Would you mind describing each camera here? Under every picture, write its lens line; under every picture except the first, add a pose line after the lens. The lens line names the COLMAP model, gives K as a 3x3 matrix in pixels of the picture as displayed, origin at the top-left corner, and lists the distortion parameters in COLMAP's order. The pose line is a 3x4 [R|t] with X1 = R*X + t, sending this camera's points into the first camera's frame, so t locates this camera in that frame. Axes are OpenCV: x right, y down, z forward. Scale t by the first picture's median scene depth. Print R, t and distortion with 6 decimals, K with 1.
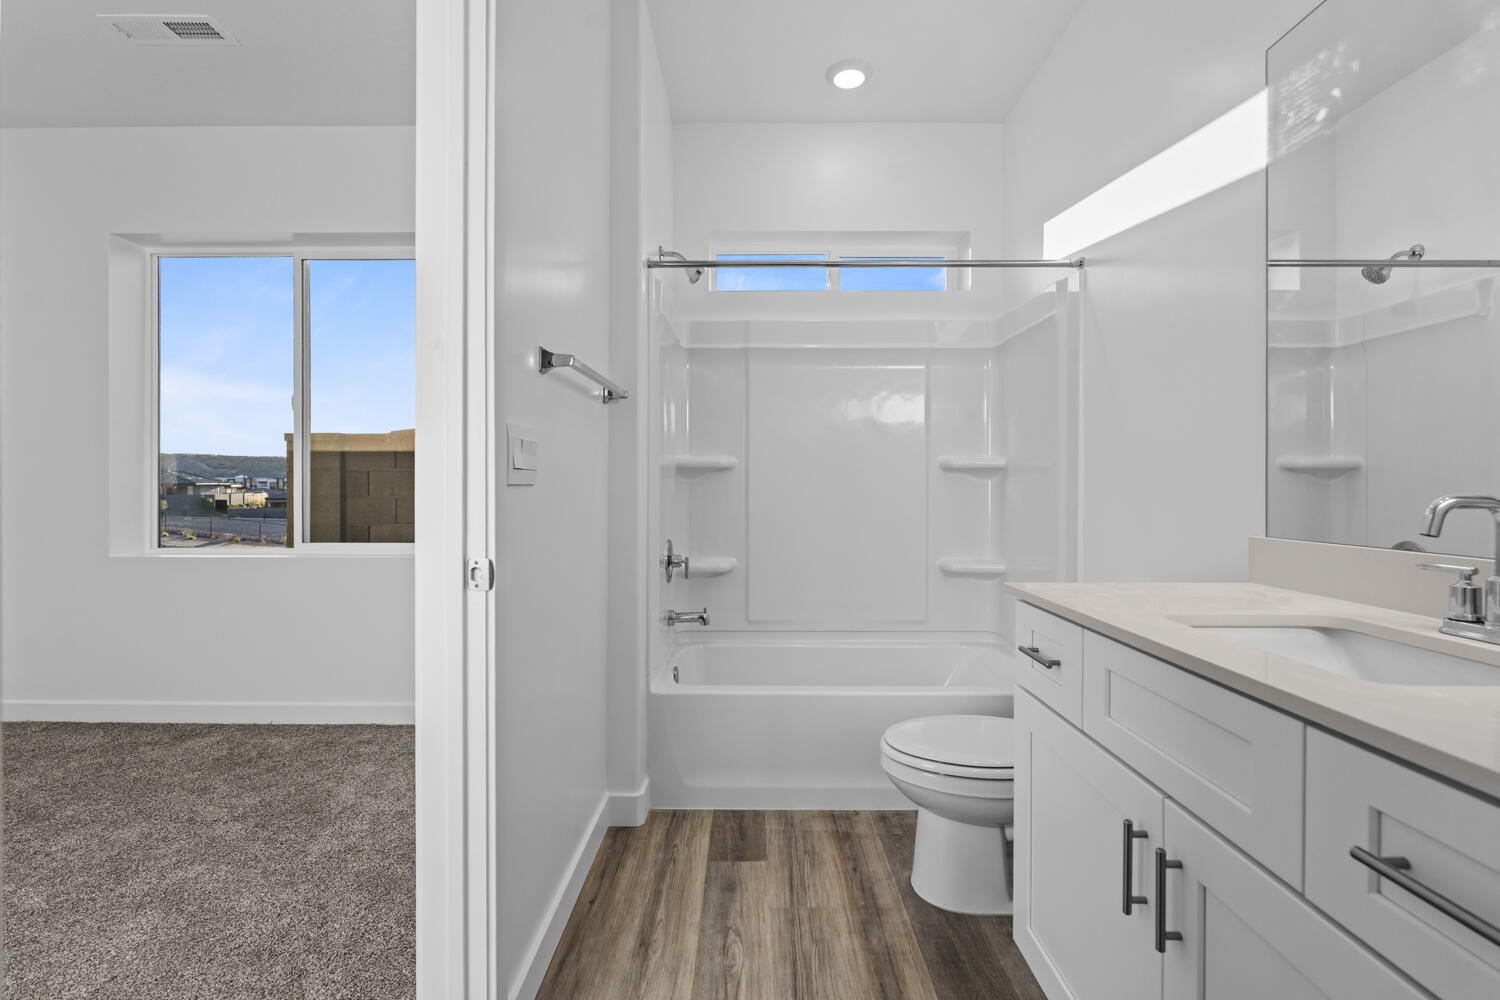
lens RADIAL K [[656.9, 0, 757.2], [0, 656.9, 491.7], [0, 0, 1]] dist [-0.008158, 0.001886]
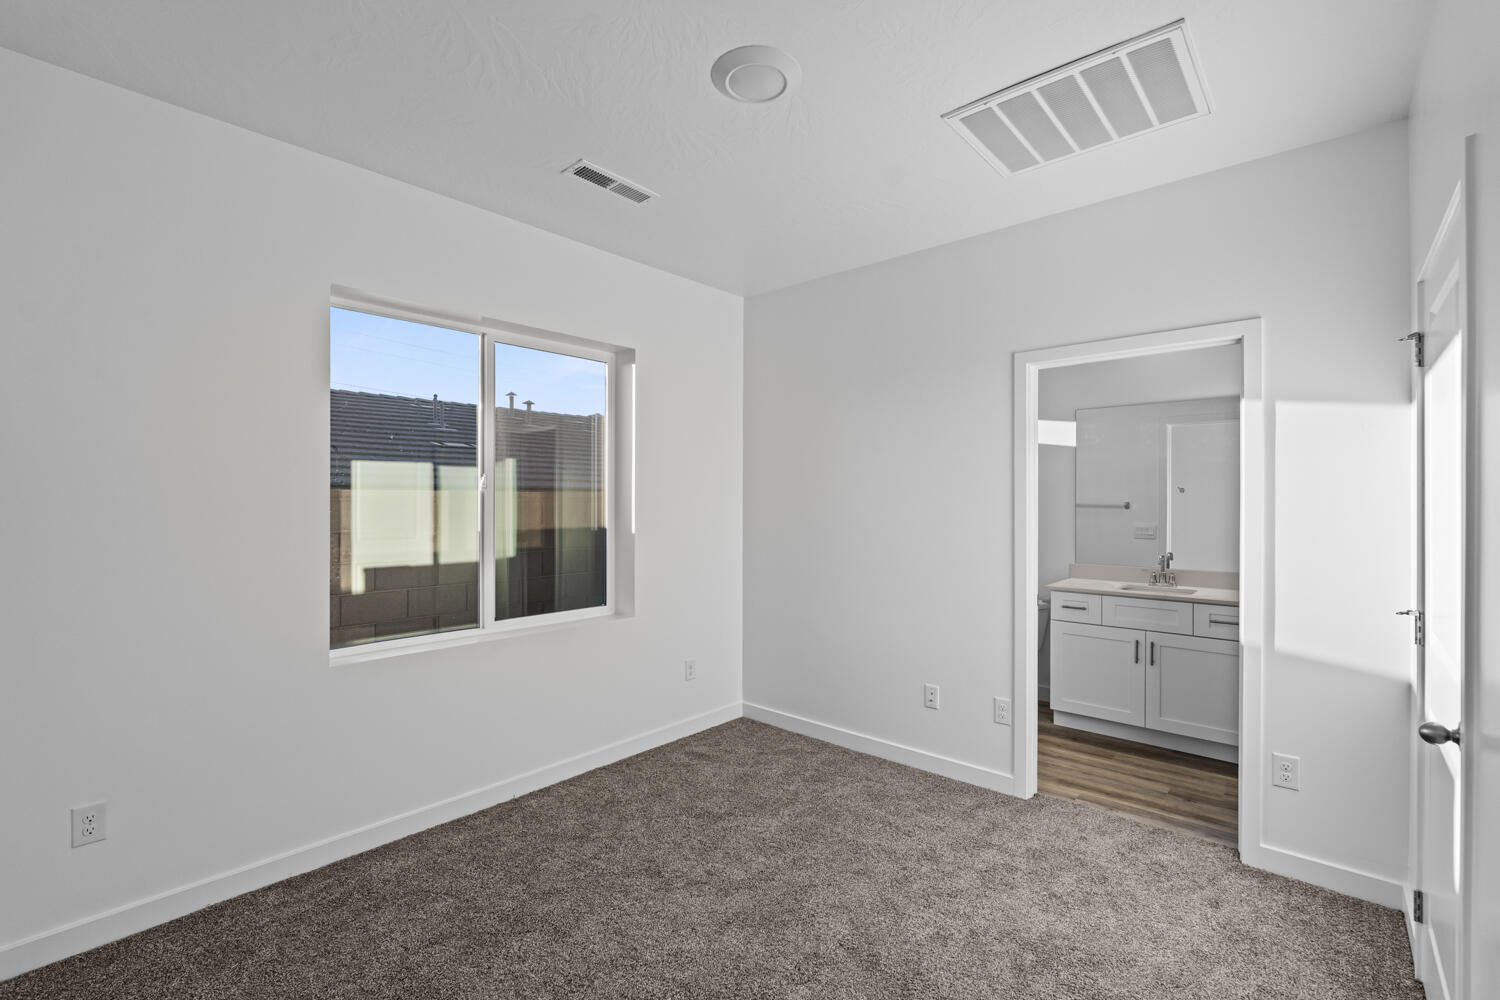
lens RADIAL K [[656.9, 0, 750.1], [0, 656.9, 507.4], [0, 0, 1]] dist [-0.008158, 0.001886]
pose [[0.671318, -0.001945, 0.741167, -2.034106], [0.005838, 0.999979, -0.002664, -0.157751], [-0.741147, 0.006116, 0.671315, 0.031248]]
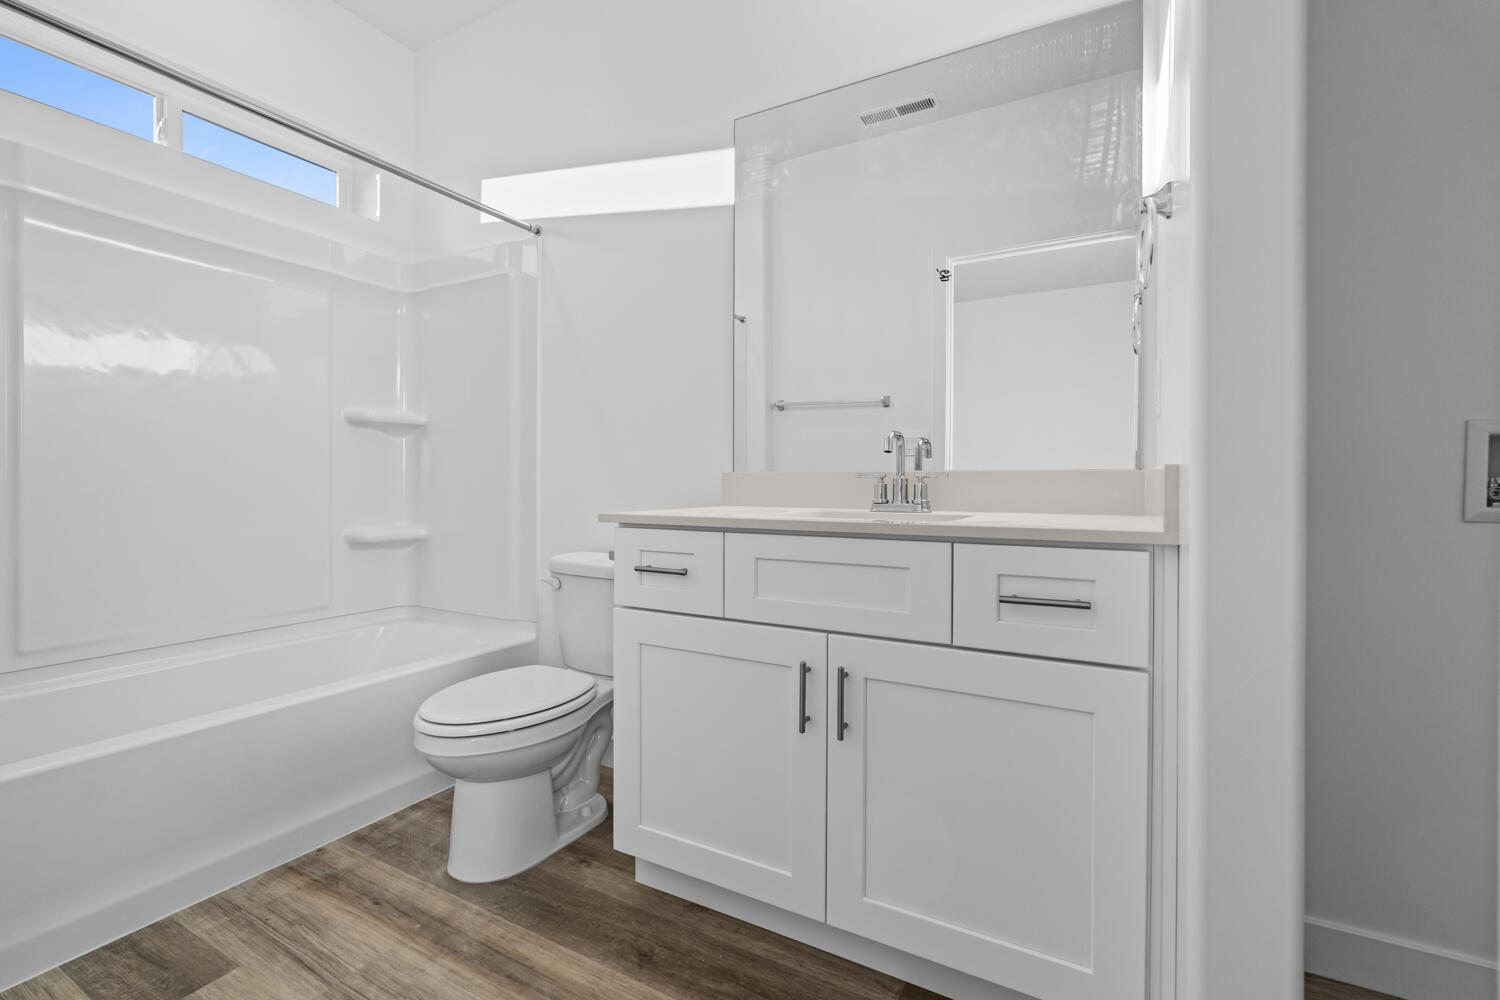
lens RADIAL K [[656.9, 0, 743.4], [0, 656.9, 487.9], [0, 0, 1]] dist [-0.008158, 0.001886]
pose [[0.489146, -0.006777, 0.872176, -0.329095], [0.002795, 0.999977, 0.006202, 0.073965], [-0.872198, -0.000596, 0.489153, 0.234137]]
